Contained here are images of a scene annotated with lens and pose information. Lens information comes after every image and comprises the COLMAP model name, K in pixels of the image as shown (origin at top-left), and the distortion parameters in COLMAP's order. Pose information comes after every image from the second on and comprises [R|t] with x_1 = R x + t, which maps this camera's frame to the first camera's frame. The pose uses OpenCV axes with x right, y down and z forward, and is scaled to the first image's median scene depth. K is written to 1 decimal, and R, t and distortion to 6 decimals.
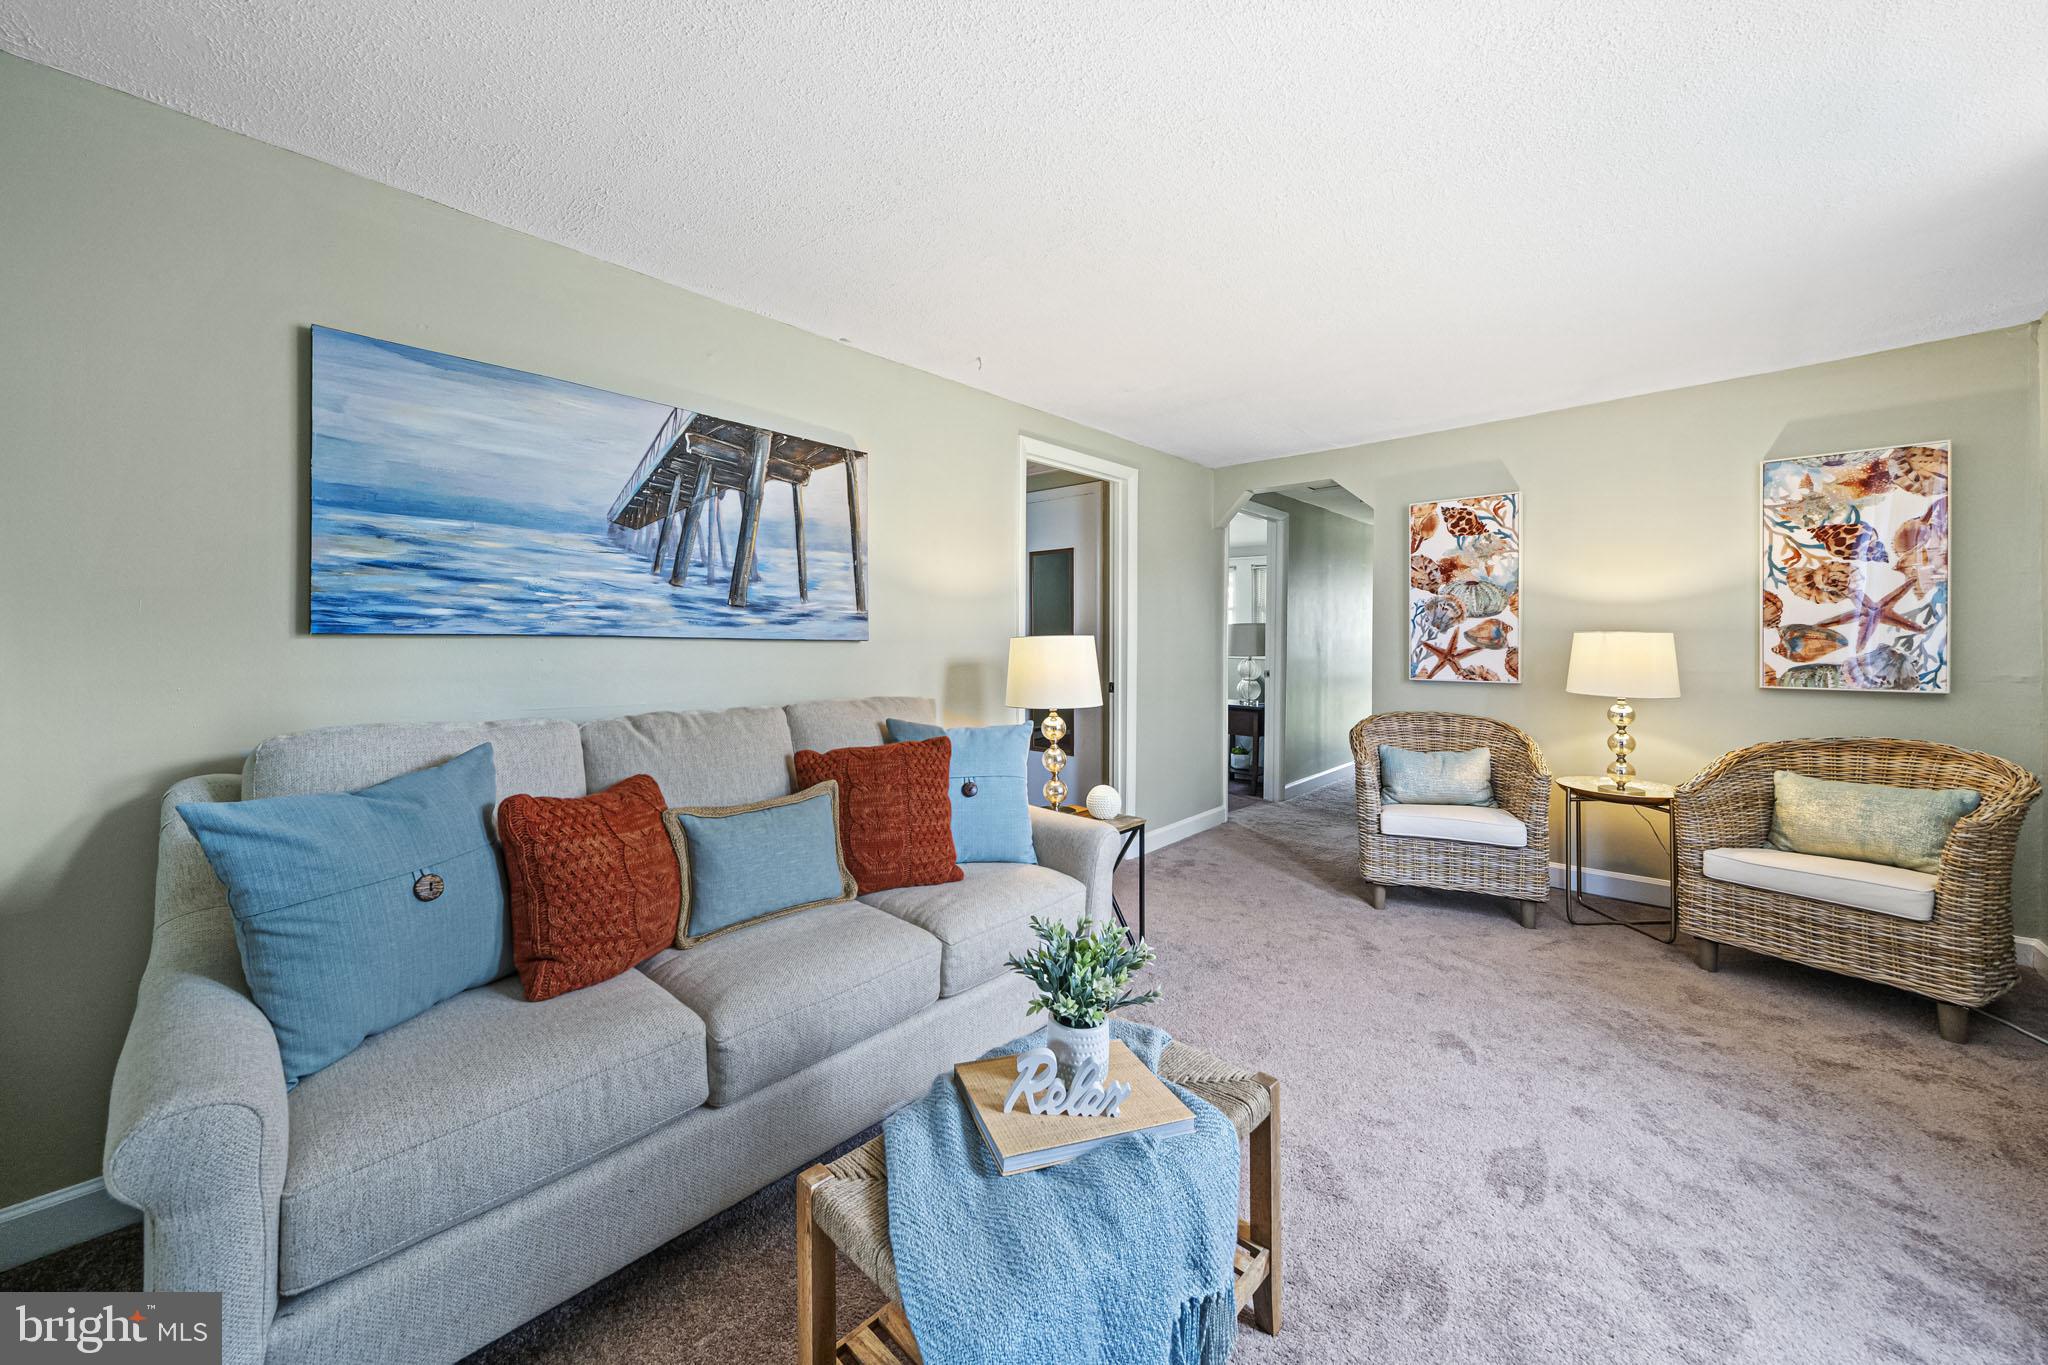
lens RADIAL K [[728.0, 0, 988.6], [0, 728.0, 633.6], [0, 0, 1]] dist [-0.007915, 0.000950]
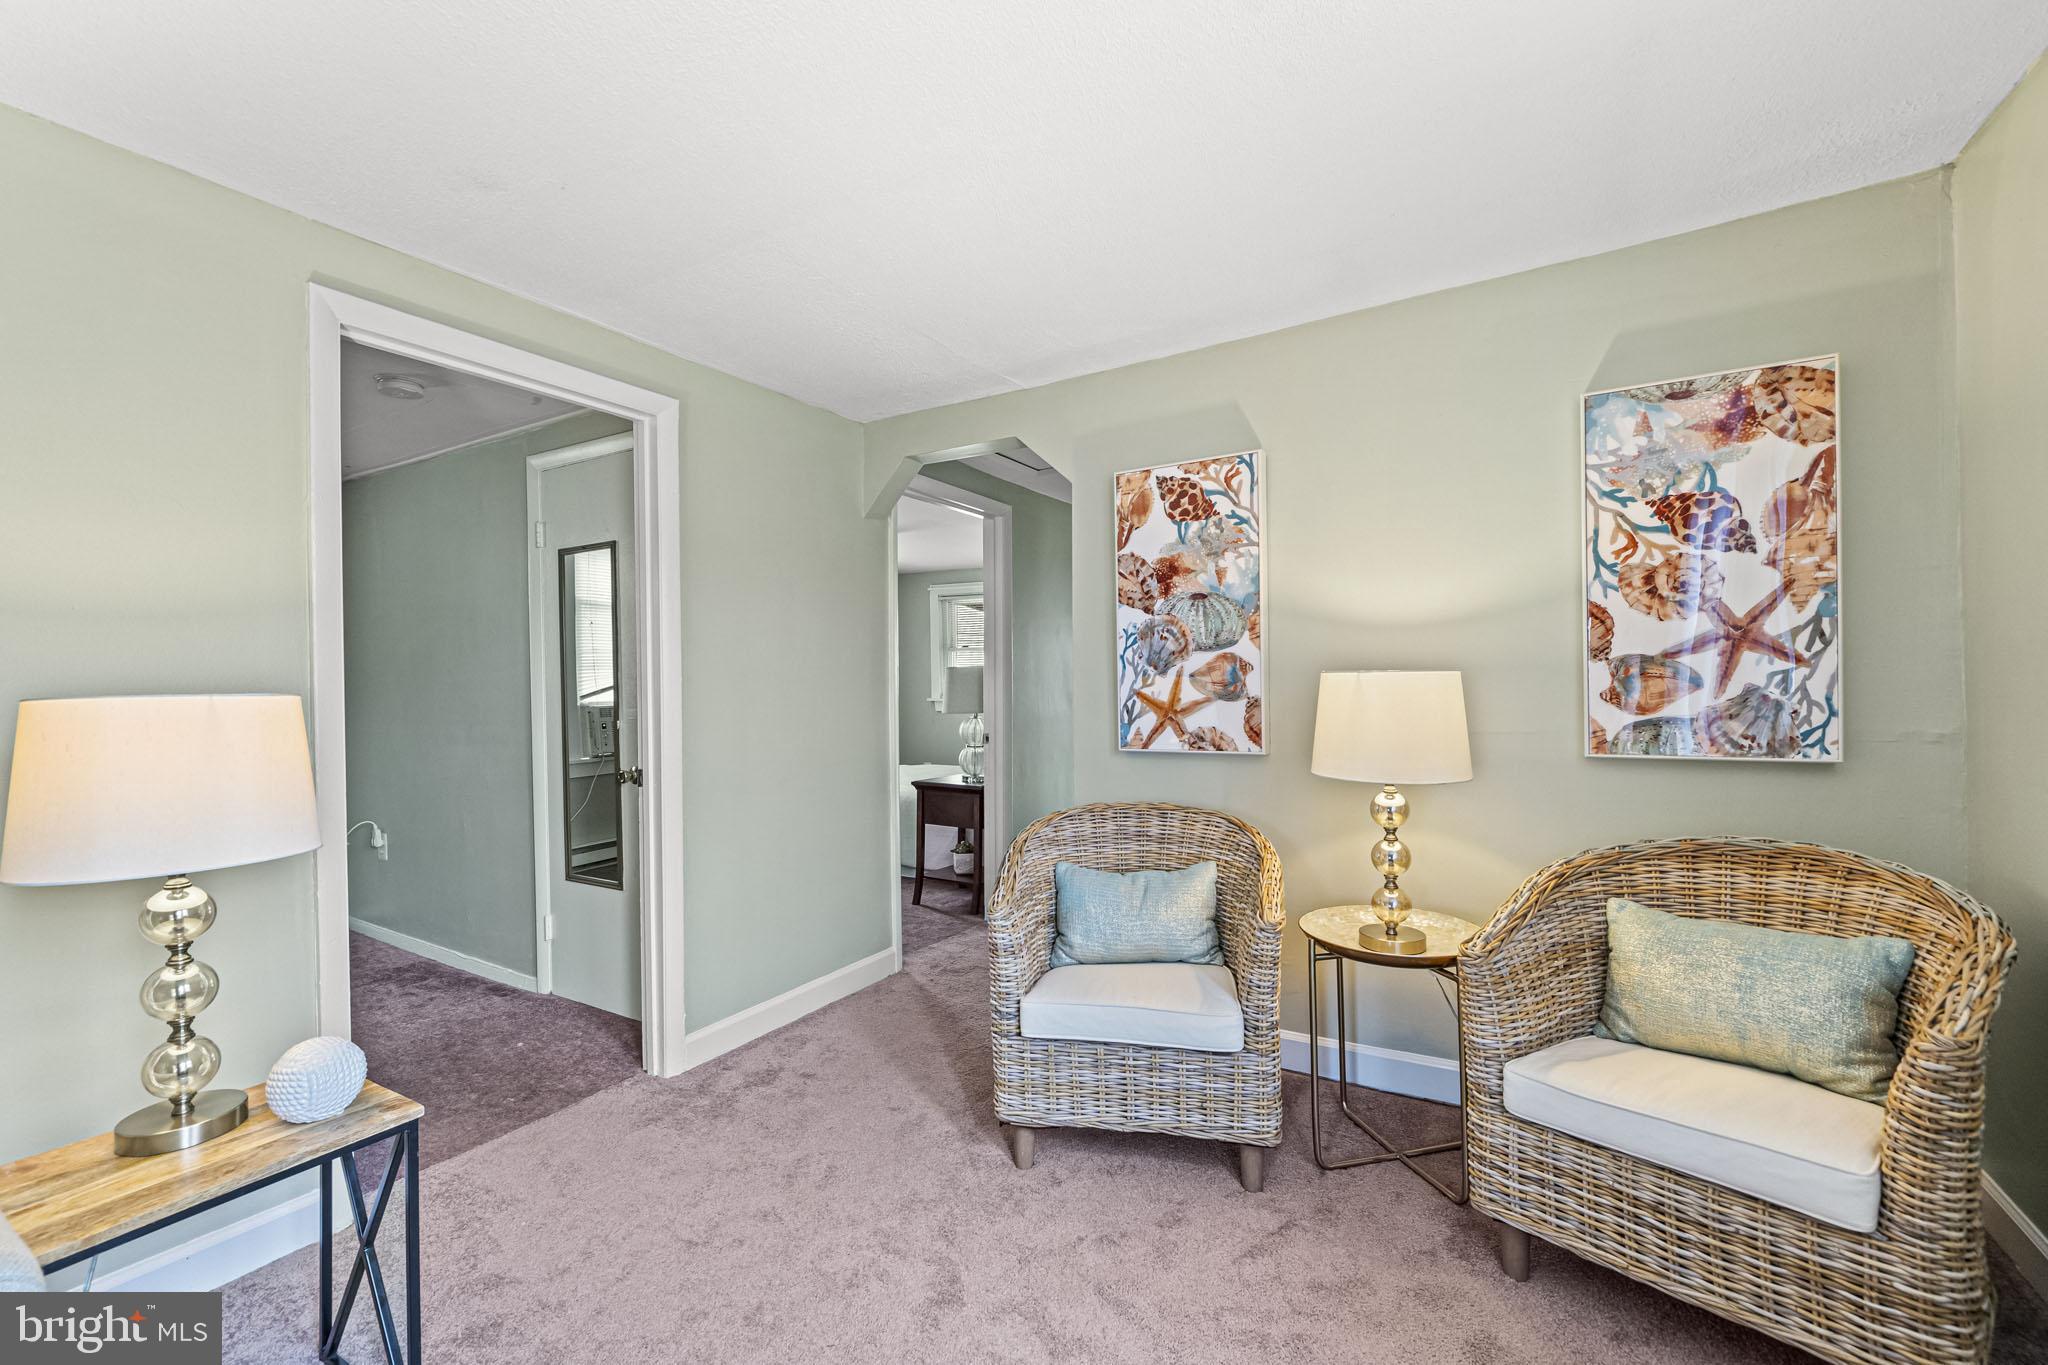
lens RADIAL K [[845.3, 0, 1002.9], [0, 845.3, 683.1], [0, 0, 1]] dist [-0.000647, 0.000117]
pose [[0.976512, -0.013589, 0.215034, 0.448864], [0.013887, 0.999904, 0.000126, 0.004337], [-0.215015, 0.002863, 0.976607, 0.421140]]
